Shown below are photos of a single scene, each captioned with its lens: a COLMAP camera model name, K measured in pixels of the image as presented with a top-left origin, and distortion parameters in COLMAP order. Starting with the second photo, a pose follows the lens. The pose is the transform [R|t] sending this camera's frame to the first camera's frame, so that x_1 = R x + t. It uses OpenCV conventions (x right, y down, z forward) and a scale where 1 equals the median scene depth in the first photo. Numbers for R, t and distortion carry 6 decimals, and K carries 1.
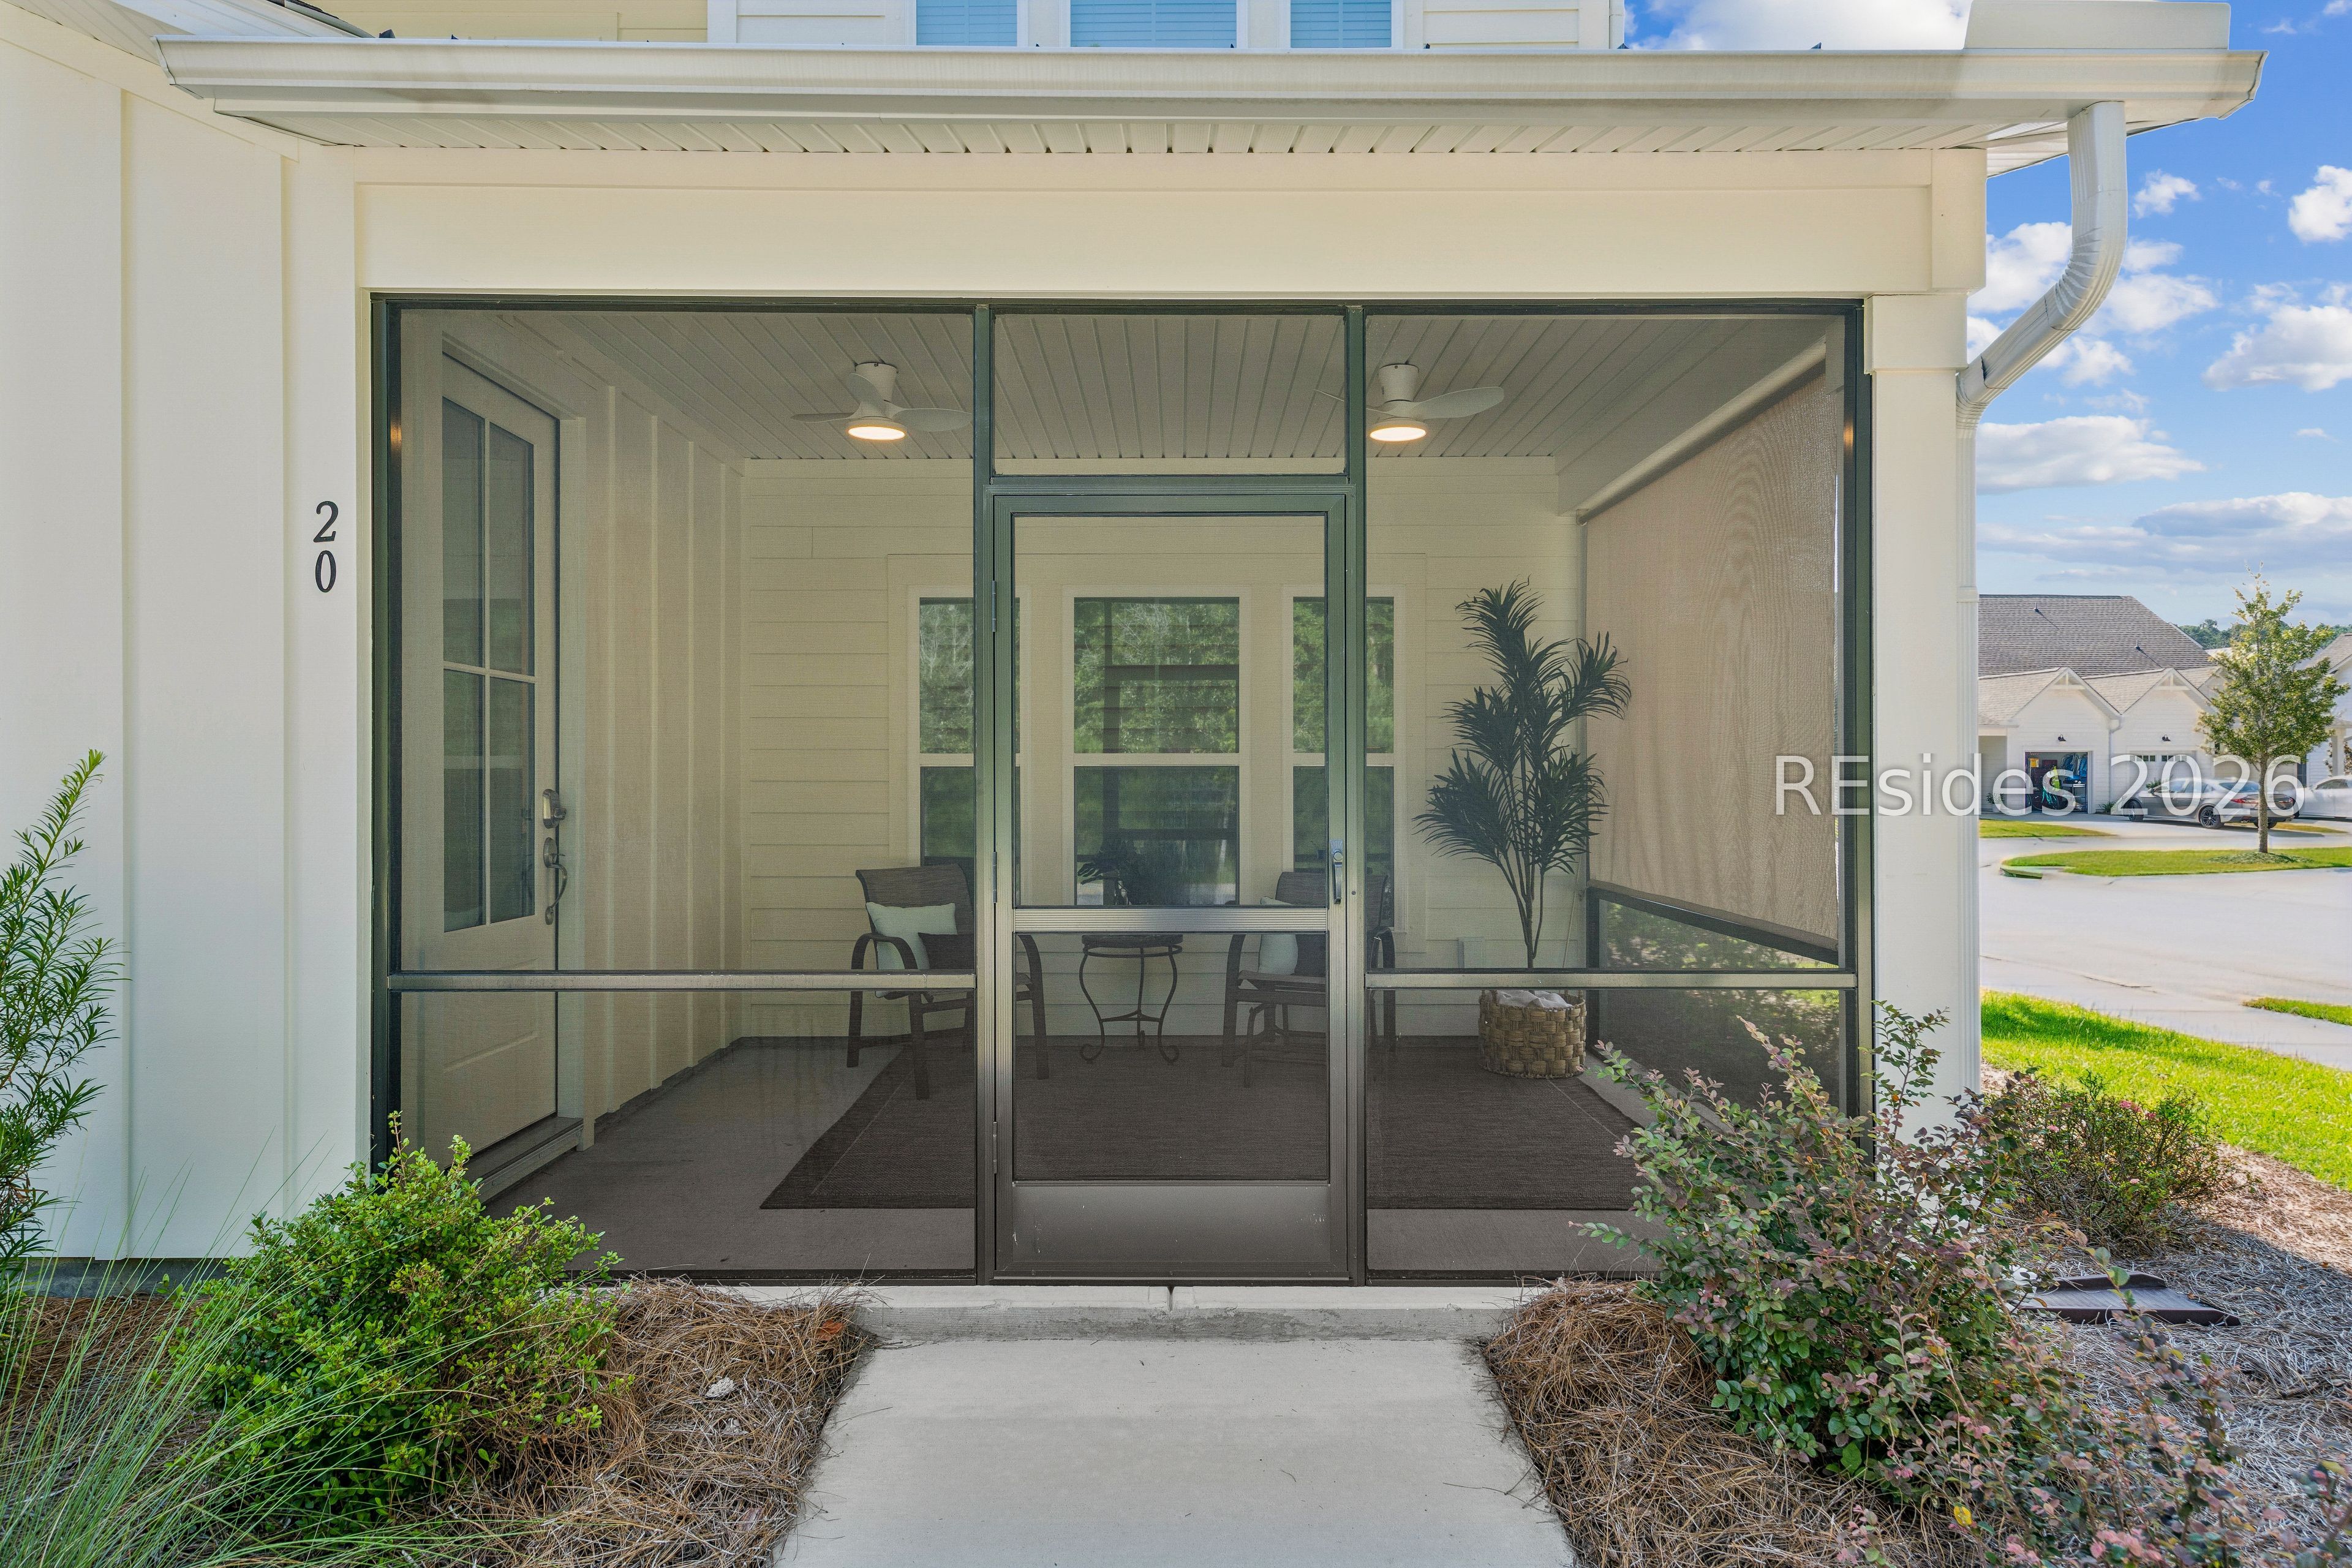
lens RADIAL K [[1359.2, 0, 1169.6], [0, 1359.2, 772.2], [0, 0, 1]] dist [0.006363, 0.001561]
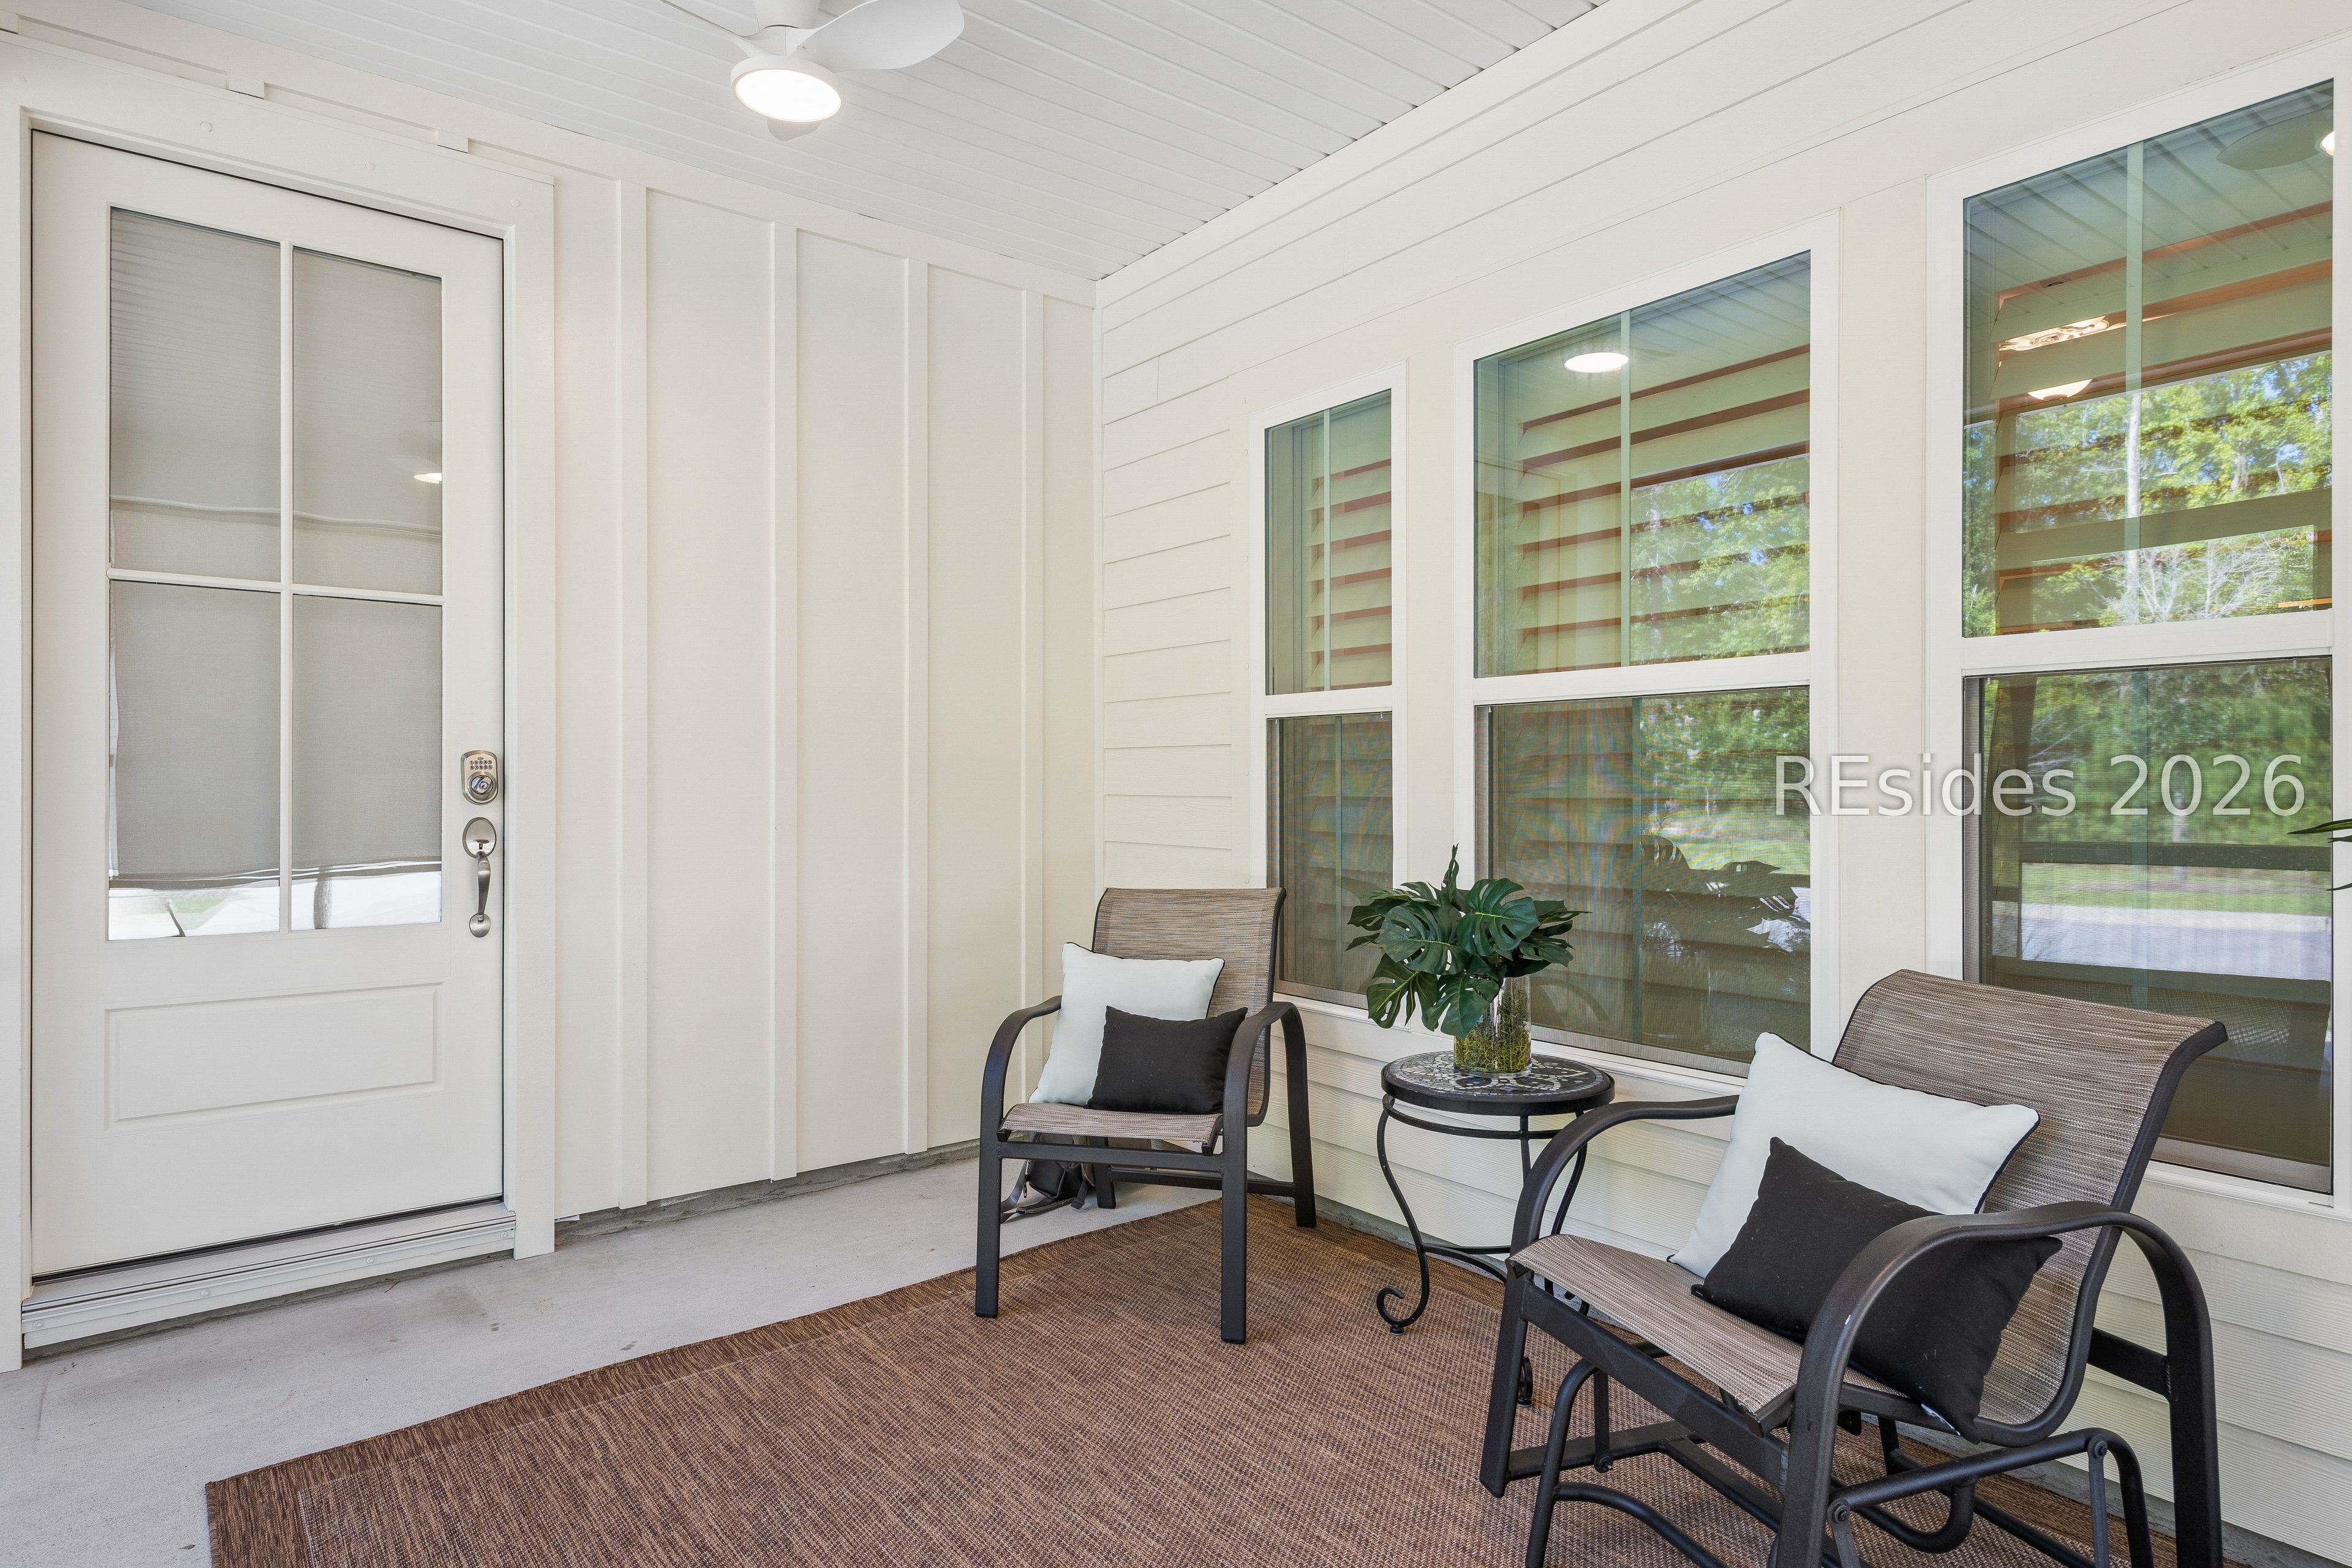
lens RADIAL K [[1228.1, 0, 1176.0], [0, 1228.1, 784.0], [0, 0, 1]] dist [0.003567, 0.000209]
pose [[0.616970, -0.013024, -0.786879, 0.298805], [0.008038, 0.999915, -0.010248, 0.041123], [0.786945, -0.000002, 0.617023, 0.900196]]
